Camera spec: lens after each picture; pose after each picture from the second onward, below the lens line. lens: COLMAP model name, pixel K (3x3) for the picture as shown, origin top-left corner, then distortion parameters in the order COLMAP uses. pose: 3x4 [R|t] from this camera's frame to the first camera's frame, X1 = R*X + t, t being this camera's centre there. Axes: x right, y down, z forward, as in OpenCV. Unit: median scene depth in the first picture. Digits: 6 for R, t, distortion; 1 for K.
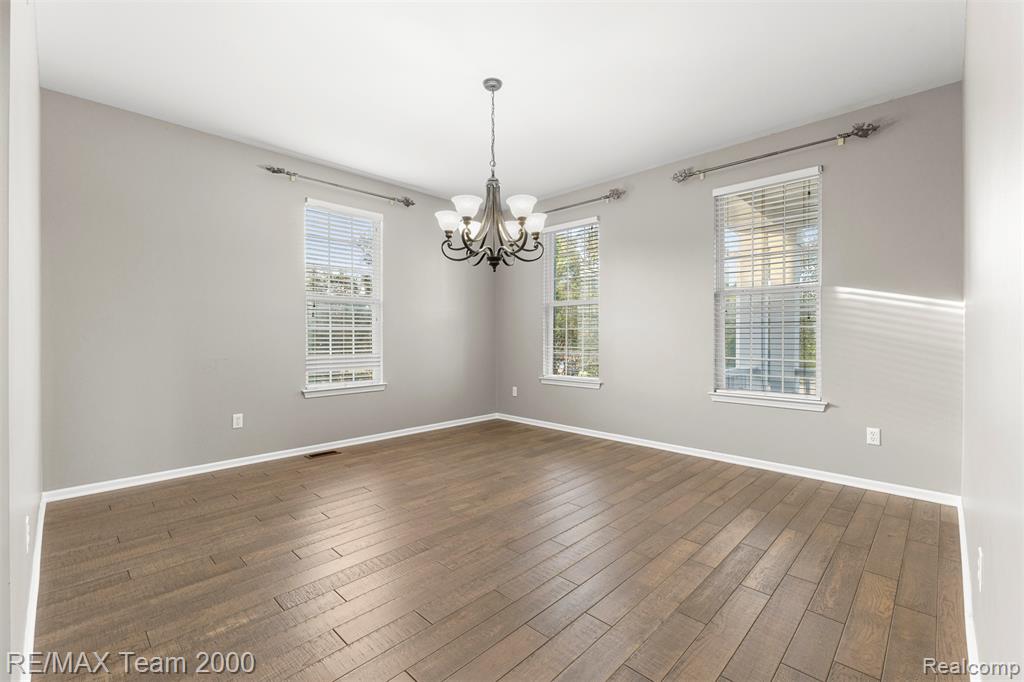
lens RADIAL K [[443.4, 0, 512.0], [0, 443.4, 340.2], [0, 0, 1]] dist [0.001563, -0.000027]
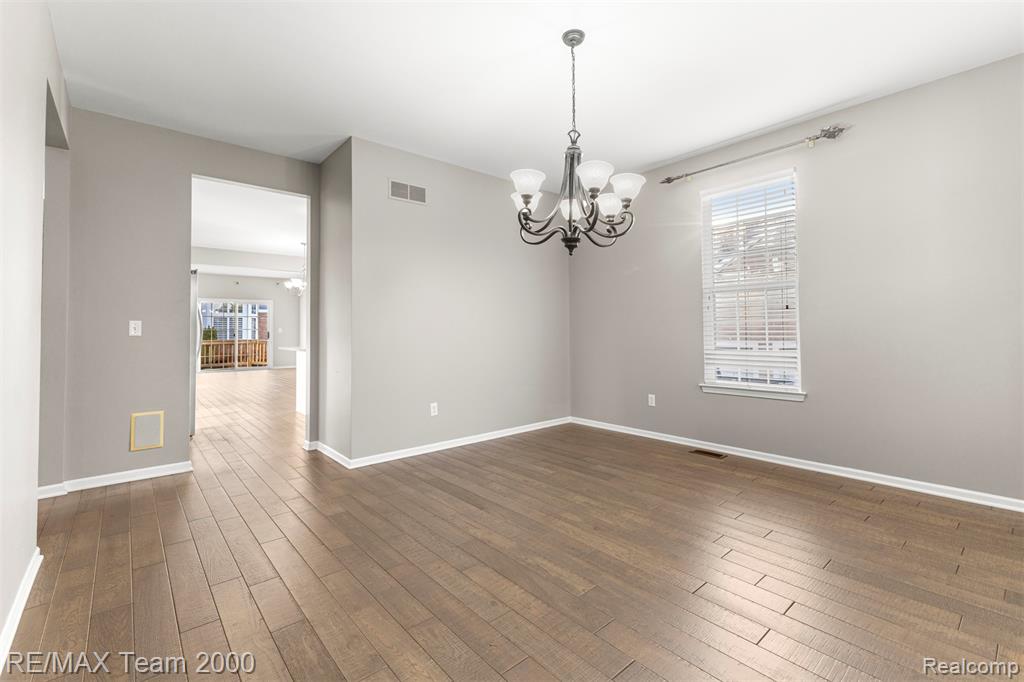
lens RADIAL K [[443.4, 0, 511.2], [0, 443.4, 322.0], [0, 0, 1]] dist [0.001563, -0.000027]
pose [[-0.080122, -0.018139, -0.996620, 0.611356], [-0.005634, 0.999827, -0.017744, -0.006366], [0.996769, 0.004193, -0.080210, 0.716383]]
